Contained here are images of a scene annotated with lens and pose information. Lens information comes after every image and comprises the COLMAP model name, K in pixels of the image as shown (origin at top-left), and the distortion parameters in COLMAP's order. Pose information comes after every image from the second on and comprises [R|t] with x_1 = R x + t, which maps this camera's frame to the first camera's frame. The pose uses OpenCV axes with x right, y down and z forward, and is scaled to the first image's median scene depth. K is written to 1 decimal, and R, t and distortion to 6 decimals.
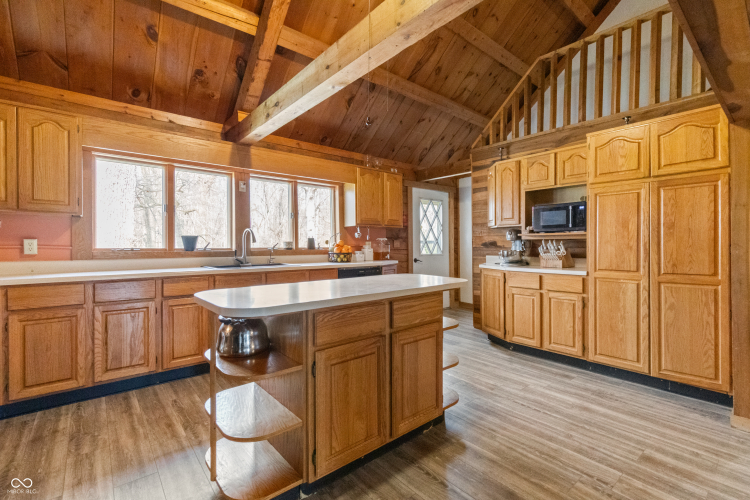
lens RADIAL K [[343.9, 0, 376.2], [0, 343.9, 244.5], [0, 0, 1]] dist [0.014713, 0.000005]
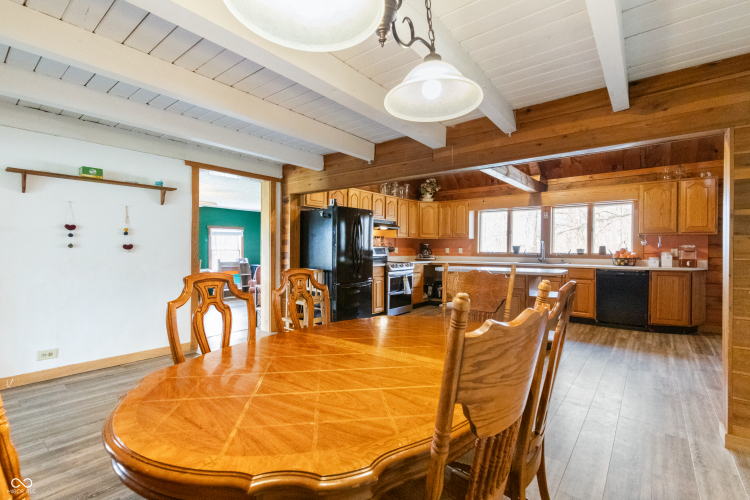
lens RADIAL K [[343.7, 0, 375.0], [0, 343.7, 250.0], [0, 0, 1]] dist [0.010430, 0.000100]
pose [[0.197433, 0.003911, -0.980309, 1.208003], [-0.006376, 0.999976, 0.002705, -0.002617], [0.980296, 0.005716, 0.197453, -0.138388]]
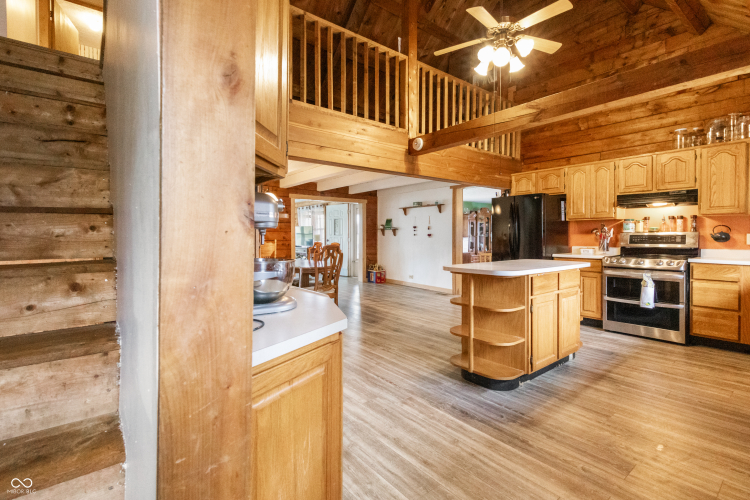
lens RADIAL K [[343.9, 0, 376.2], [0, 343.9, 244.5], [0, 0, 1]] dist [0.014713, 0.000005]
pose [[-0.999847, -0.004664, 0.016850, 0.338582], [-0.004199, 0.999612, 0.027532, -0.004030], [-0.016972, 0.027457, -0.999479, 1.554383]]
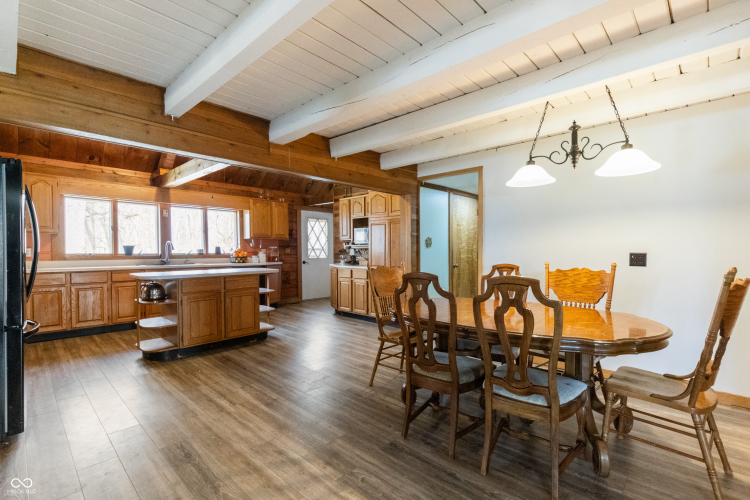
lens RADIAL K [[350.1, 0, 377.4], [0, 350.1, 256.4], [0, 0, 1]] dist [0.016678, -0.000071]
pose [[0.993709, 0.000251, 0.111995, 0.420360], [-0.002368, 0.999821, 0.018773, -0.009561], [-0.111970, -0.018920, 0.993531, -0.750547]]
